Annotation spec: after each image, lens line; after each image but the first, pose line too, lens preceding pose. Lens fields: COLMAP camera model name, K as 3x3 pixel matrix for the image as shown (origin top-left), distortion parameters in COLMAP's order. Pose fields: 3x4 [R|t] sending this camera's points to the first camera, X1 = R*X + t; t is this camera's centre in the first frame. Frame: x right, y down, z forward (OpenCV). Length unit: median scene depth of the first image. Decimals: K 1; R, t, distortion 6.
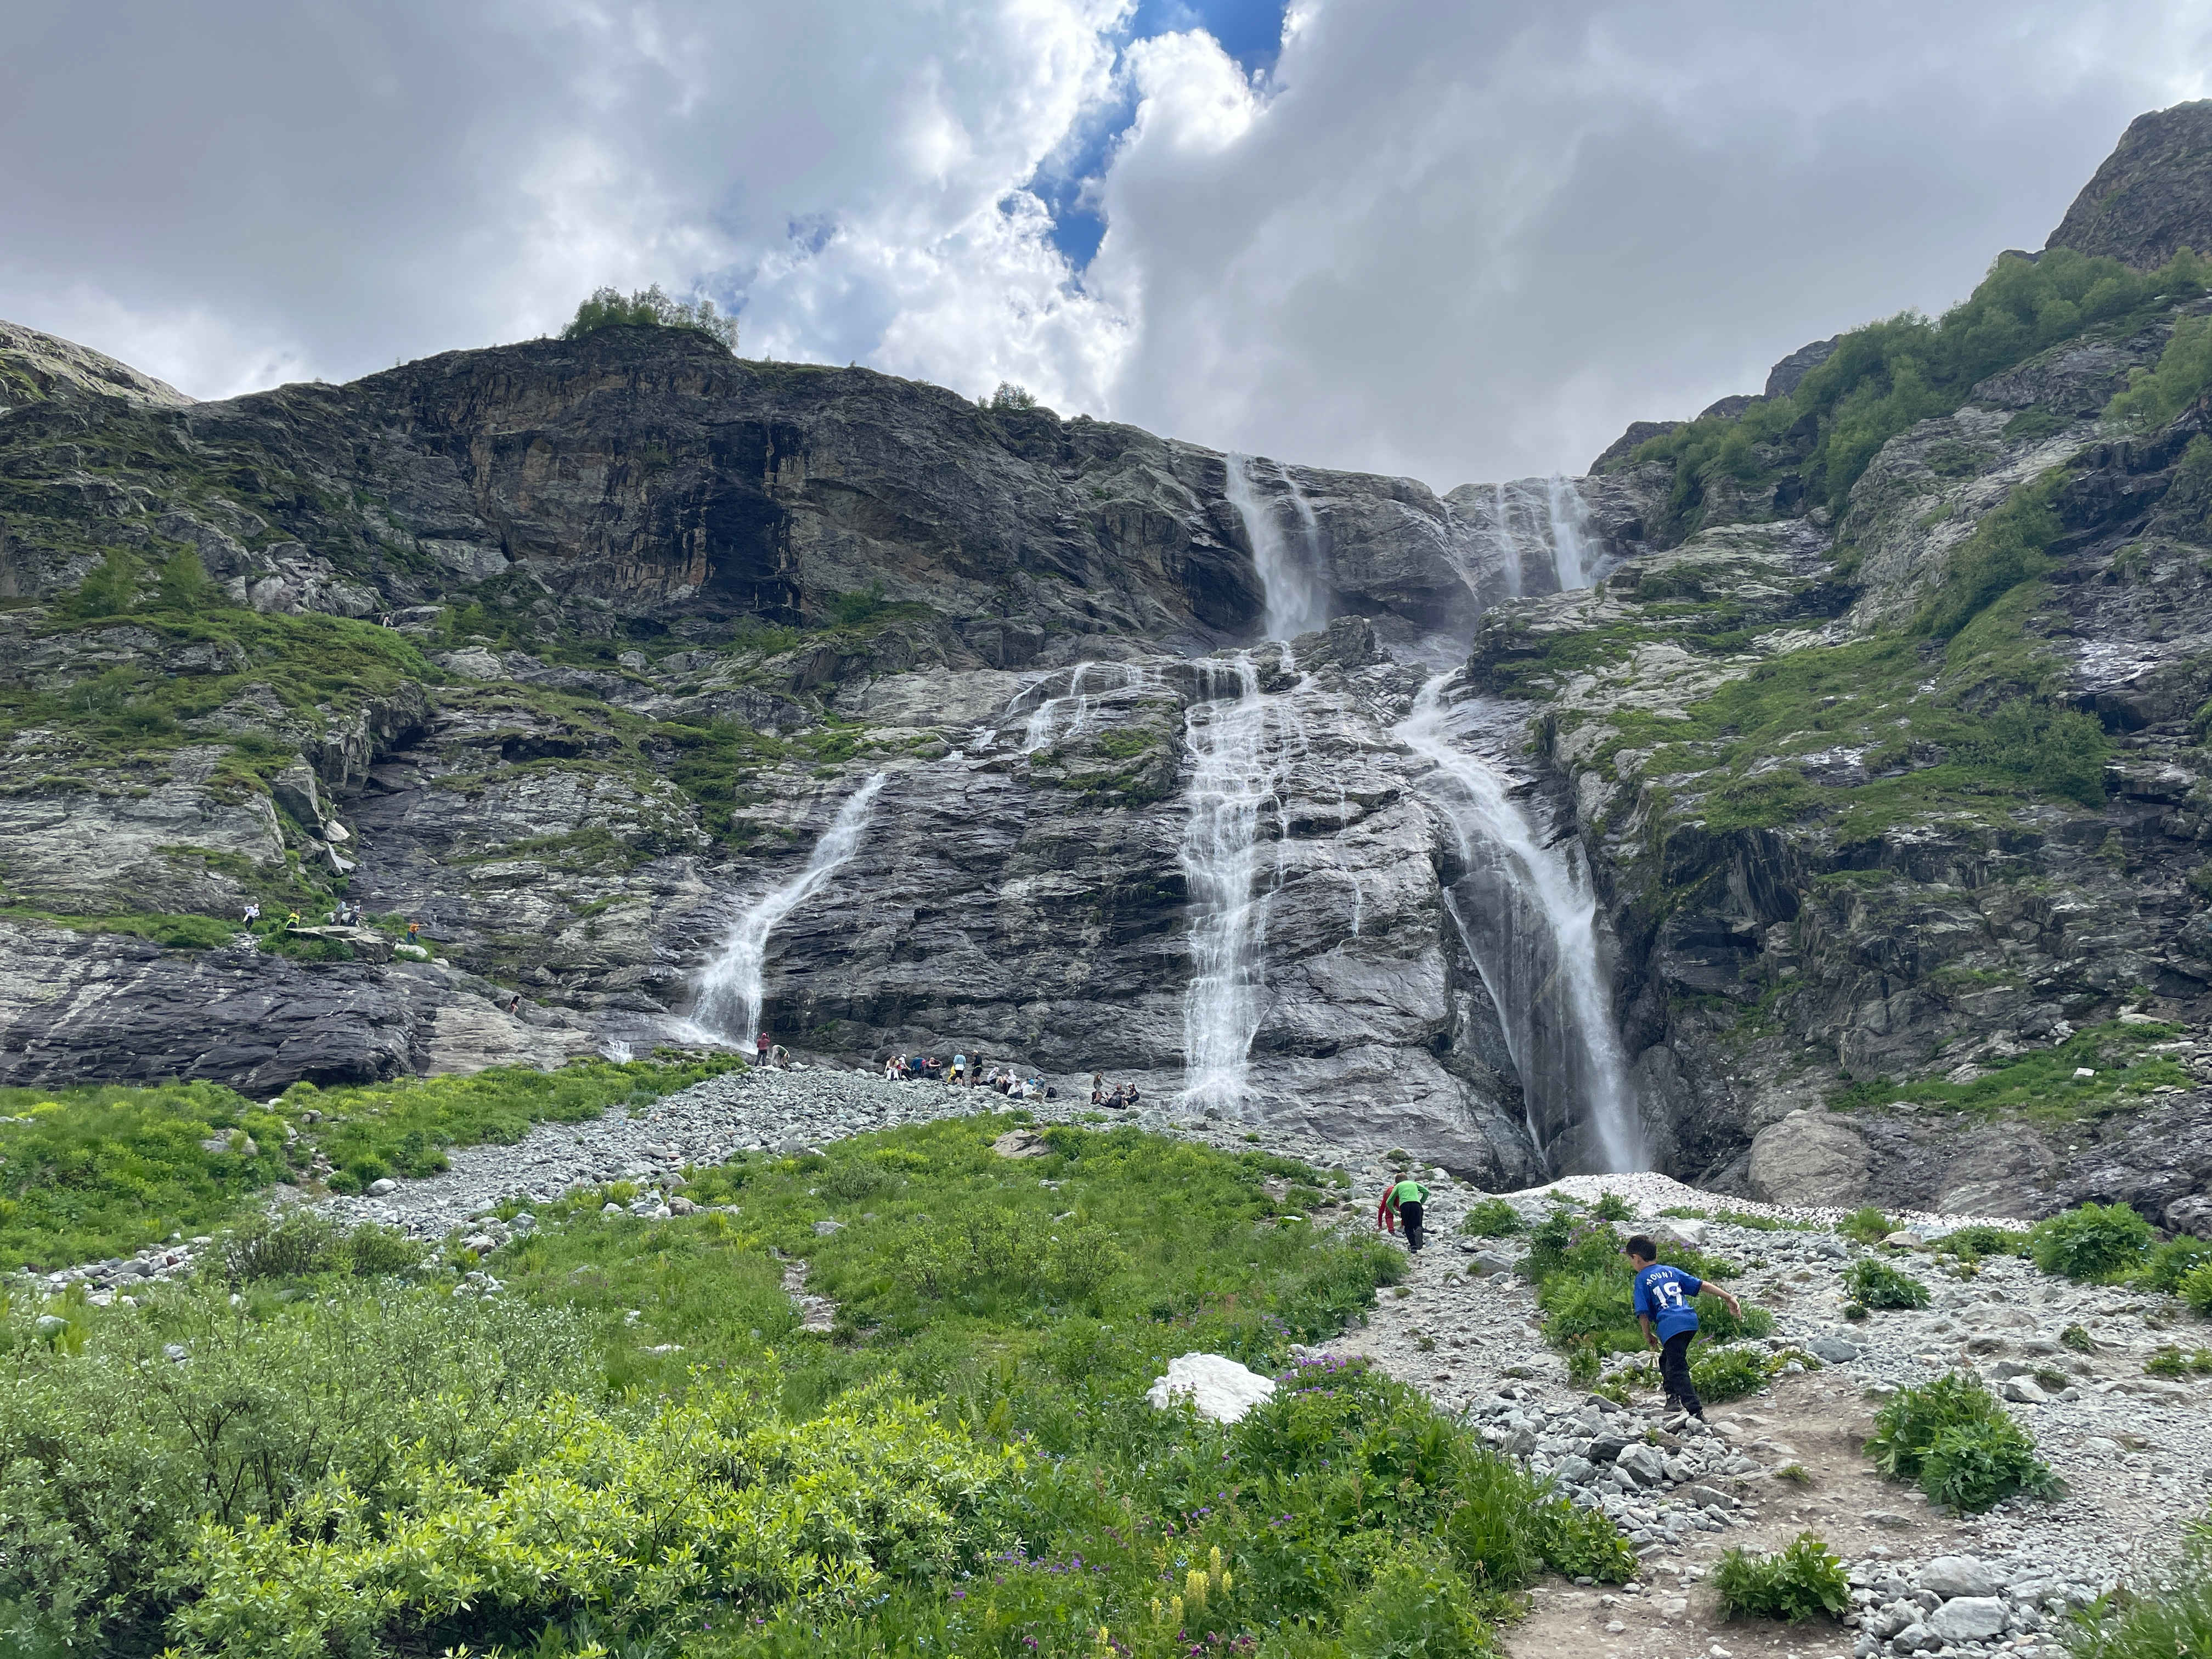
lens RADIAL K [[1683.9, 0, 1106.0], [0, 1683.9, 829.5], [0, 0, 1]] dist [0.086481, -0.136050]
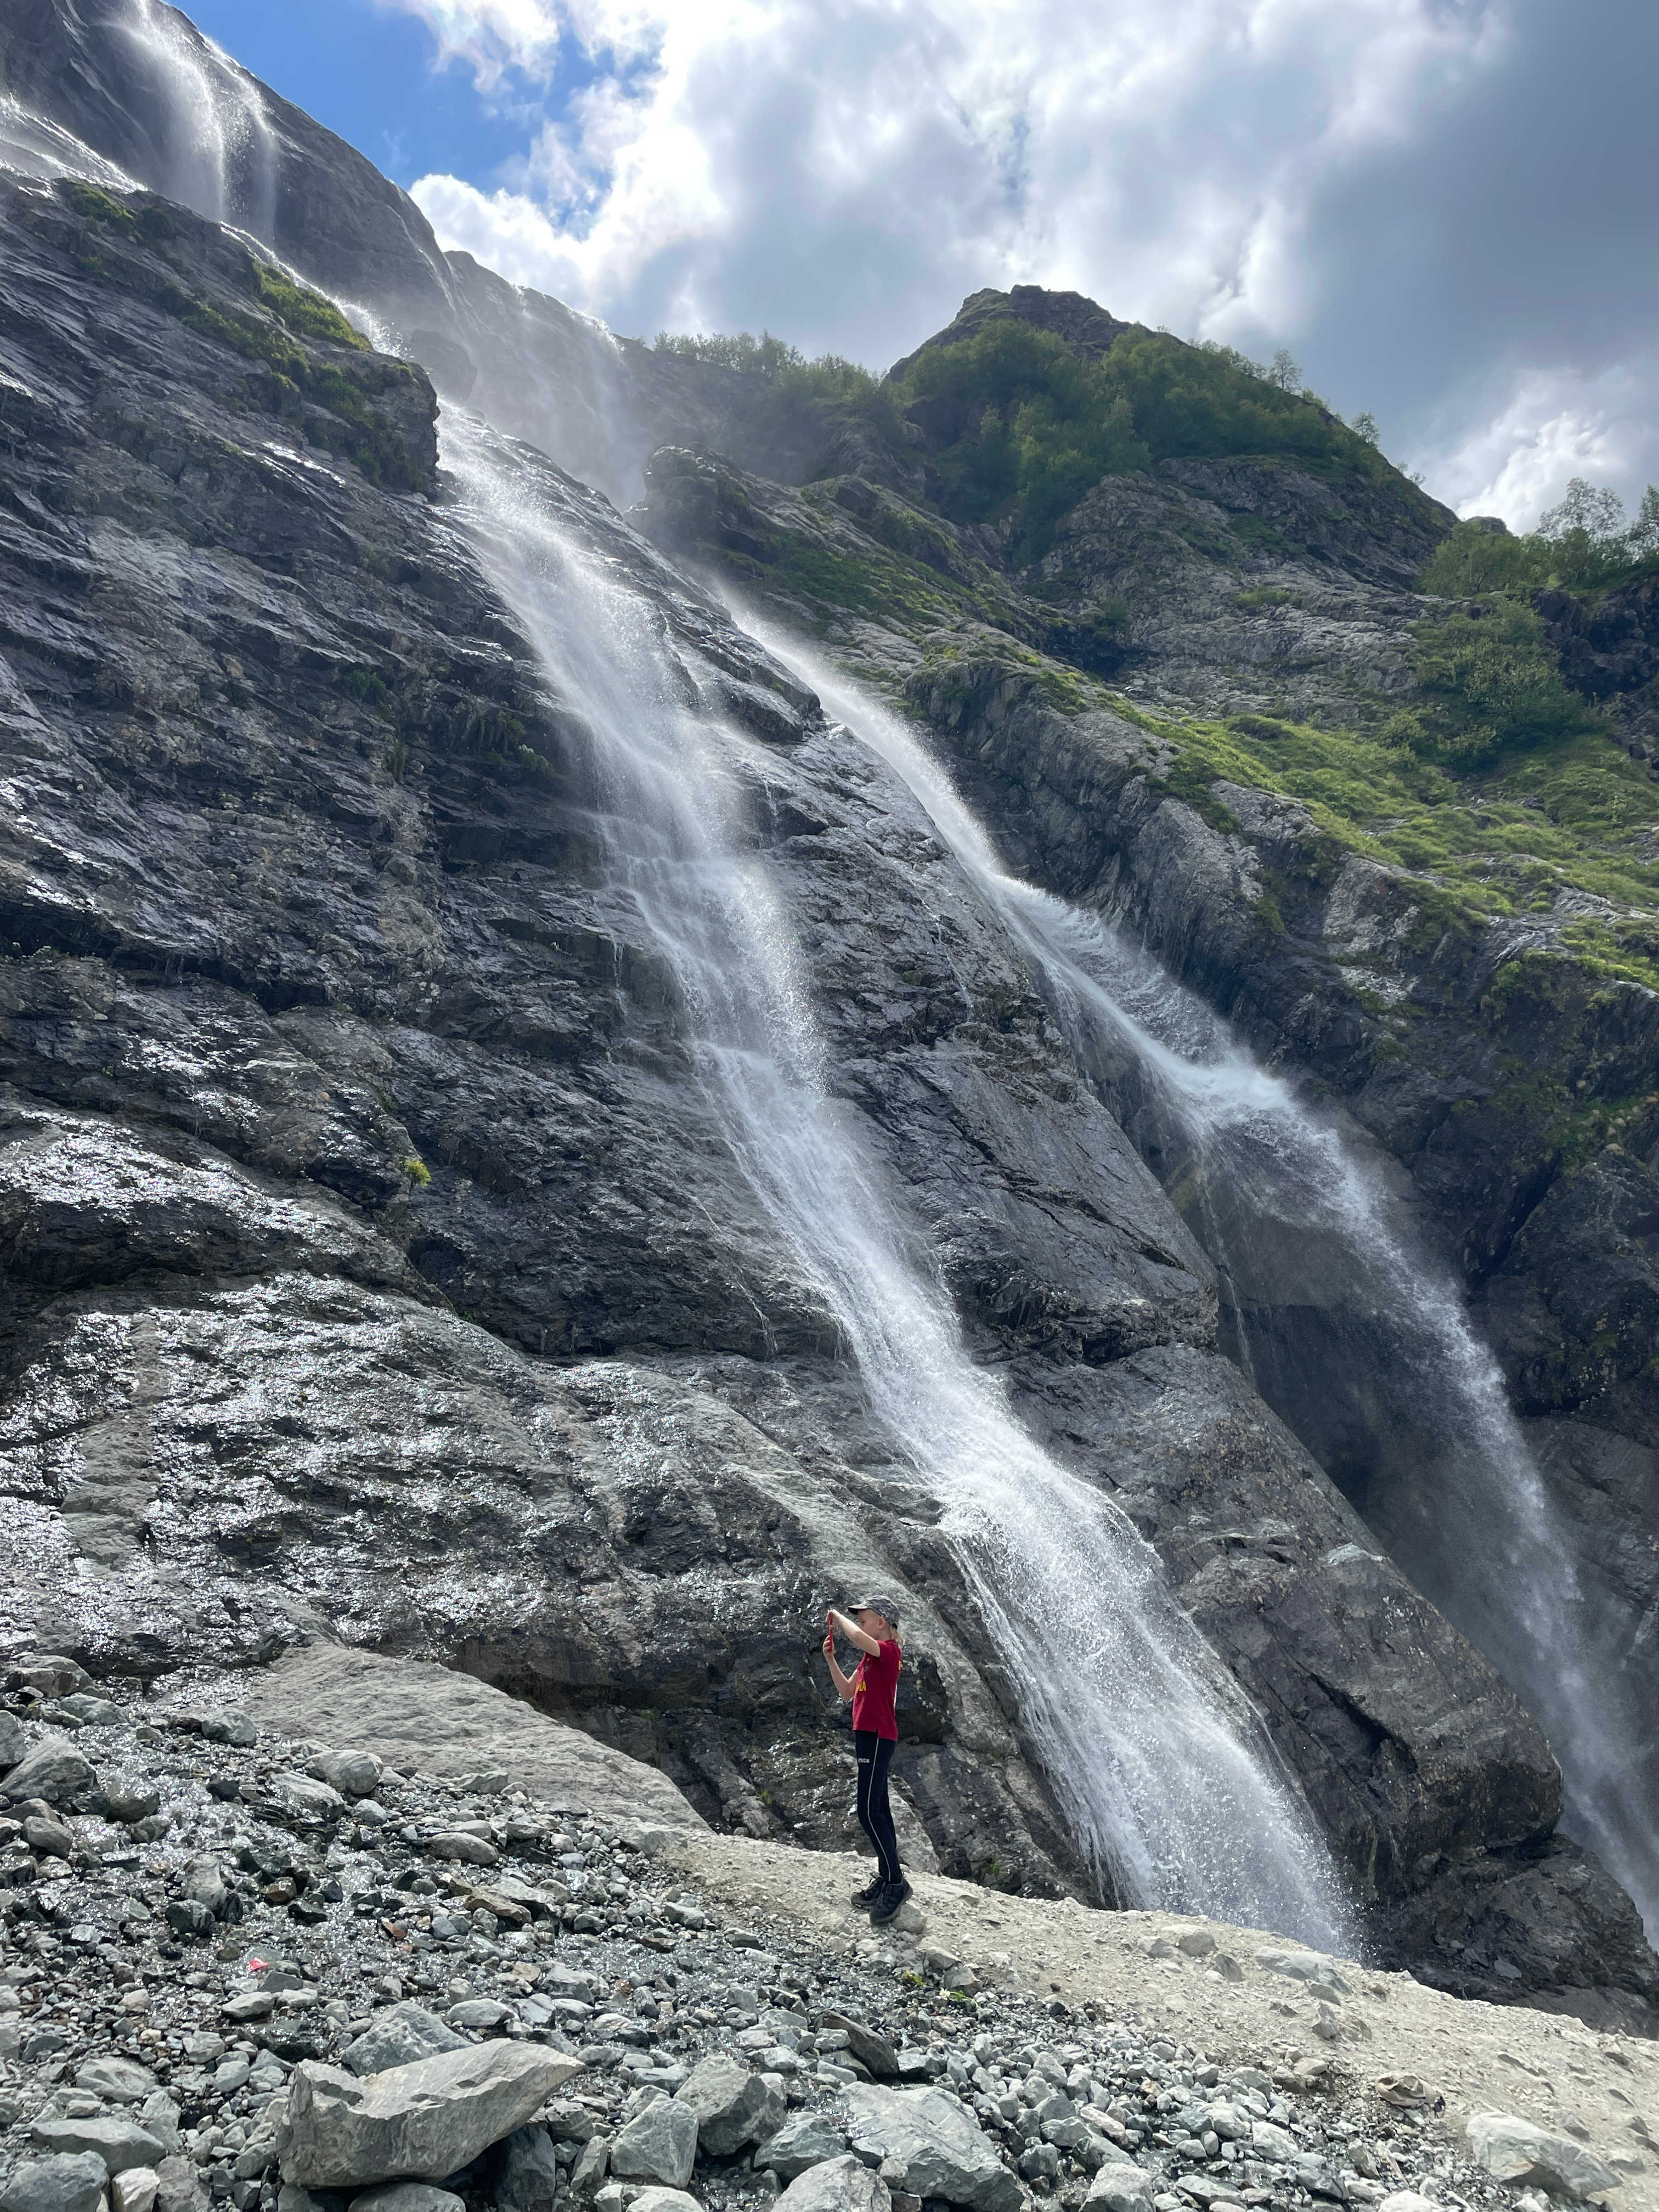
lens RADIAL K [[1683.9, 0, 829.5], [0, 1683.9, 1106.0], [0, 0, 1]] dist [0.086481, -0.136050]
pose [[0.706920, 0.199679, 0.678522, -0.147064], [-0.307911, 0.950528, 0.041071, 0.074354], [-0.636754, -0.237958, 0.733431, 0.685636]]
